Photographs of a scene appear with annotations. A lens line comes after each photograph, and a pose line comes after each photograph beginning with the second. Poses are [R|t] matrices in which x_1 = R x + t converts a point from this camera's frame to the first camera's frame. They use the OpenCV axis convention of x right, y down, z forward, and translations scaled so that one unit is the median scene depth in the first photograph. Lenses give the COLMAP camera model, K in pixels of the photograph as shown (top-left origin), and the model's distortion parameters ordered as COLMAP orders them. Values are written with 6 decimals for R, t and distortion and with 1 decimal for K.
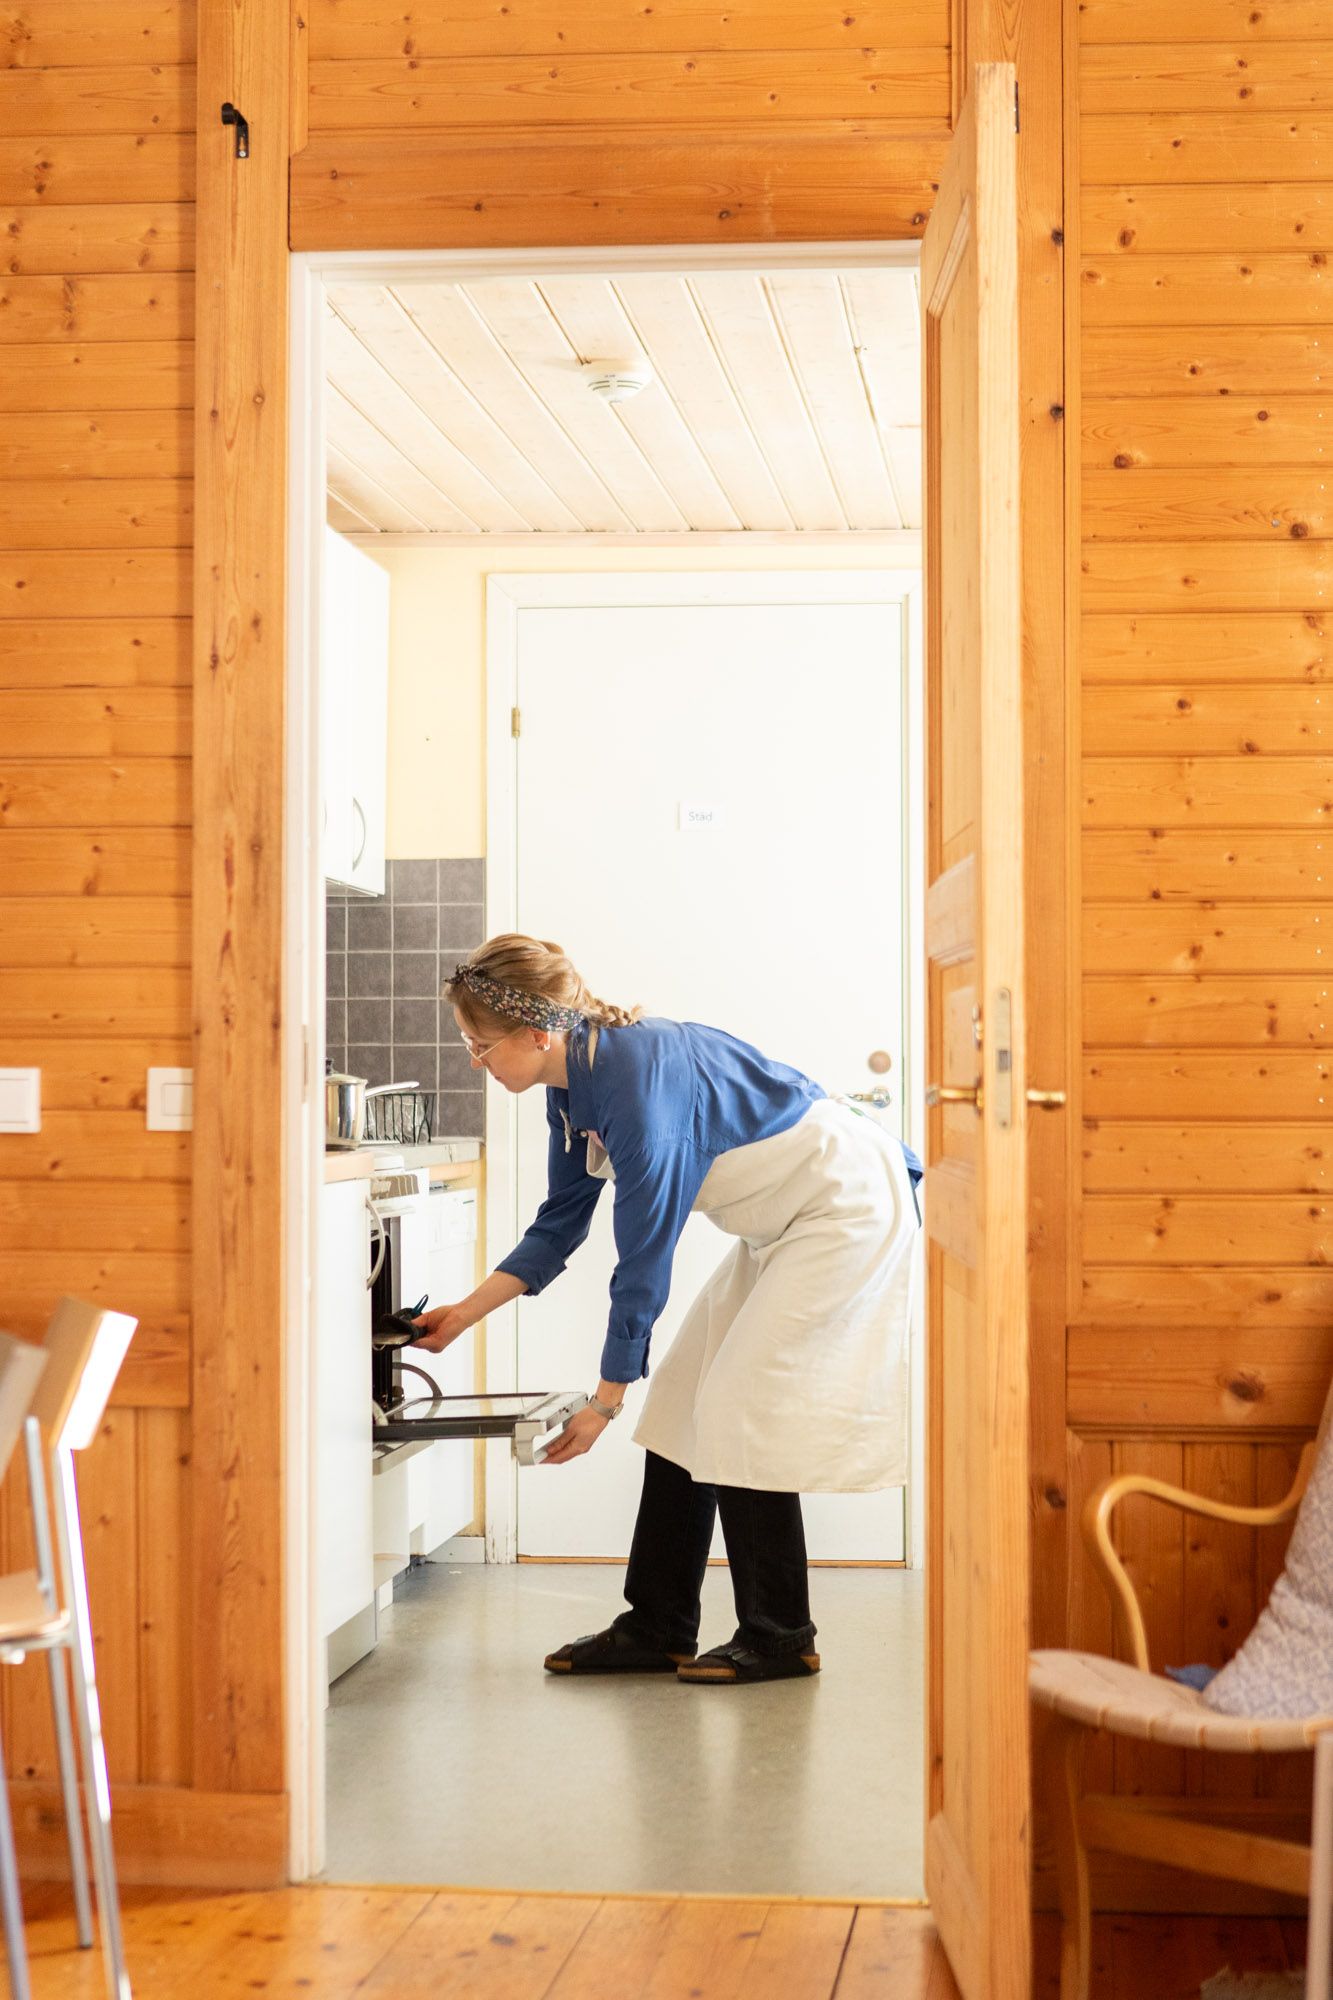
lens RADIAL K [[3512.6, 0, 666.5], [0, 3512.6, 1000.0], [0, 0, 1]] dist [-0.016838, -0.172699]
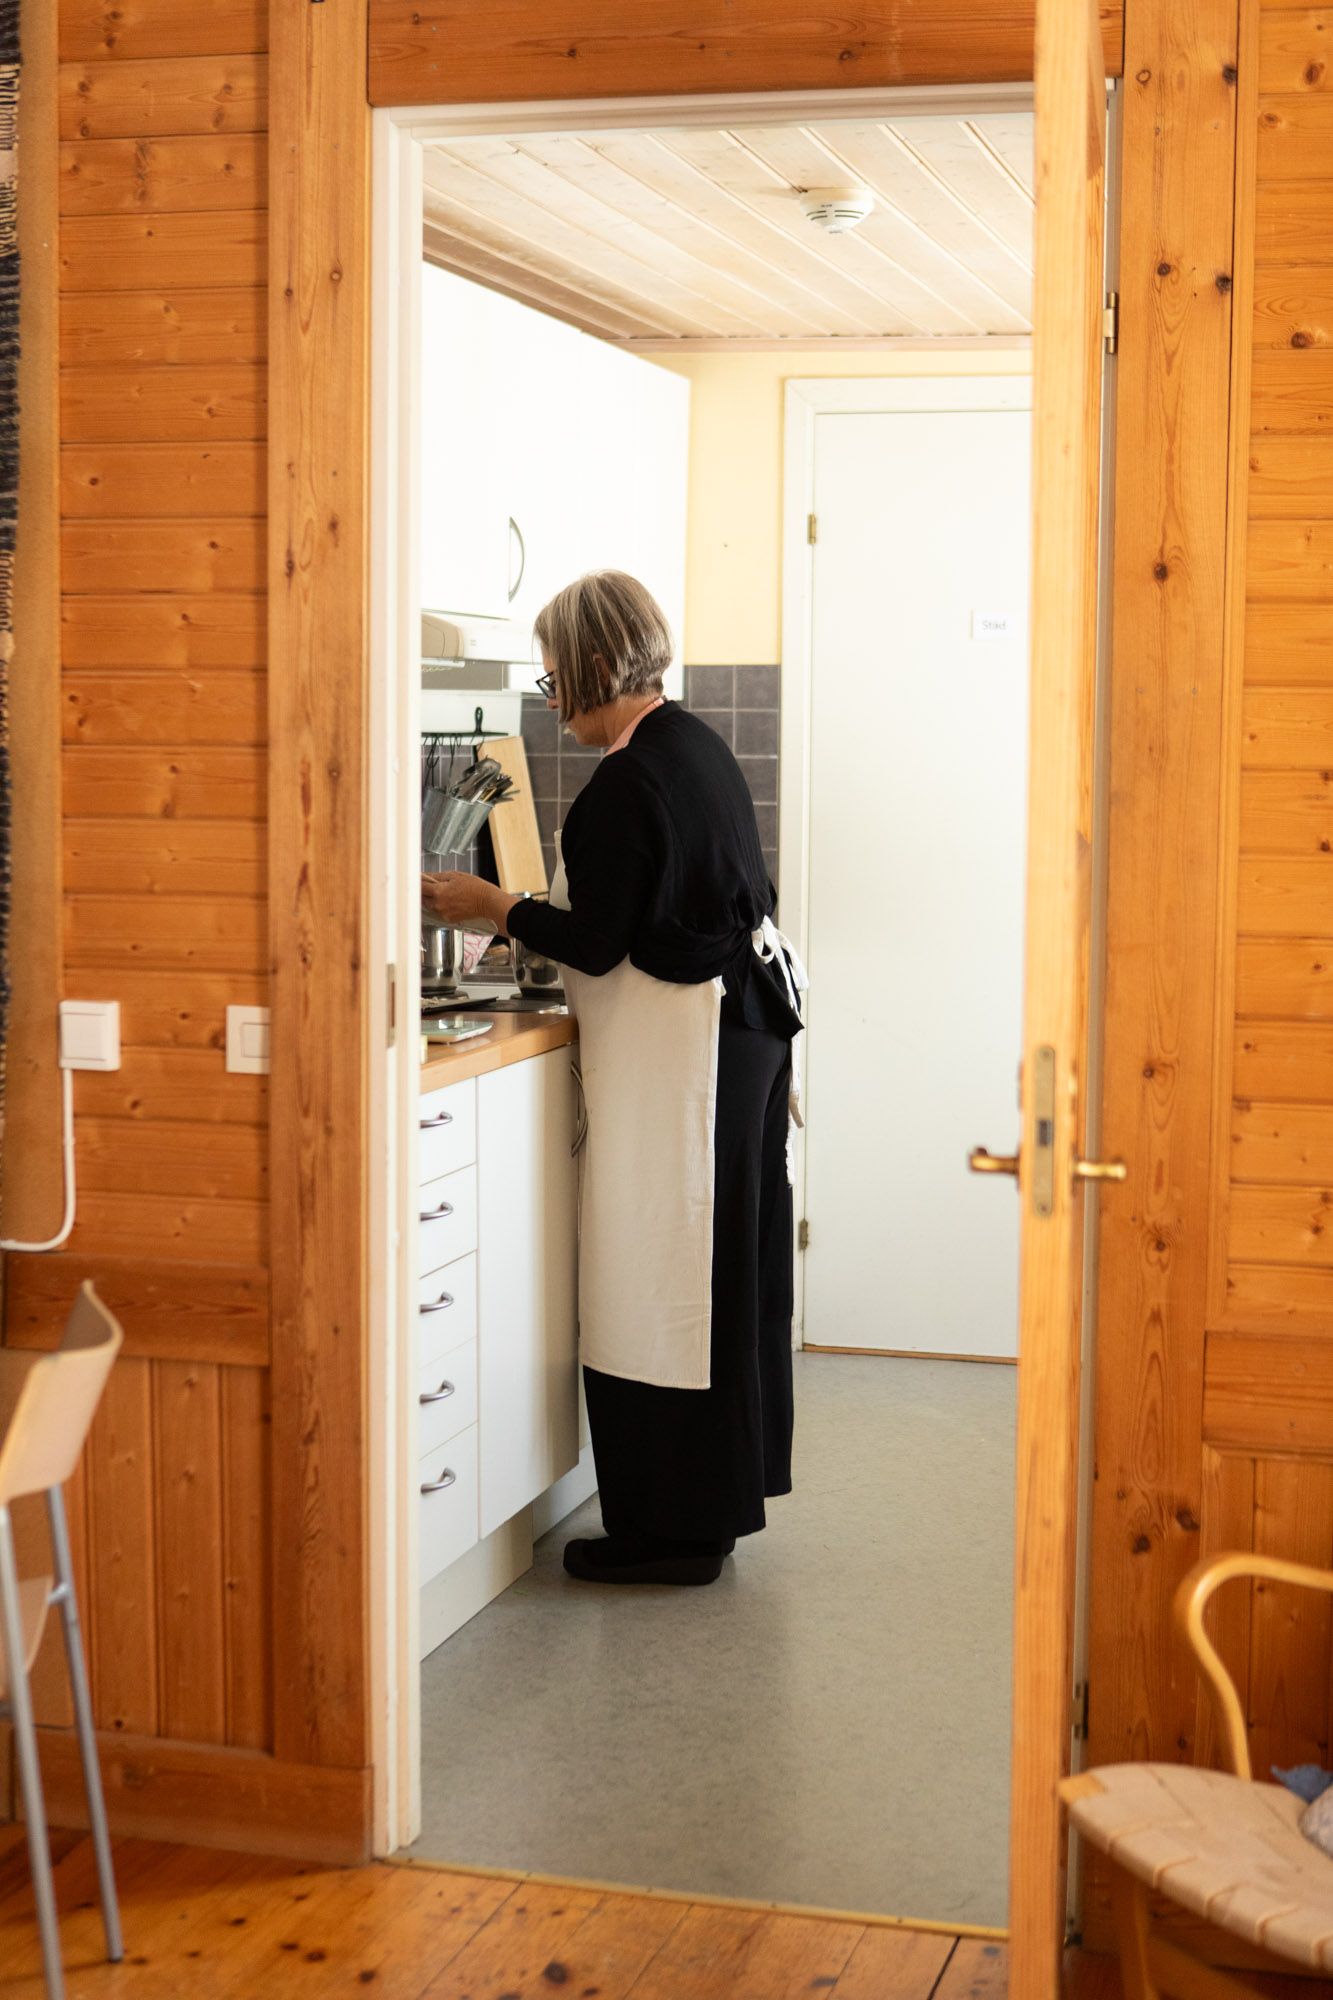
lens RADIAL K [[3011.5, 0, 666.5], [0, 3011.5, 1000.0], [0, 0, 1]] dist [-0.049004, 0.037342]
pose [[0.987343, 0.024008, -0.156769, 0.094202], [-0.006123, 0.993510, 0.113584, -0.074527], [0.158479, -0.111186, 0.981082, 0.234764]]
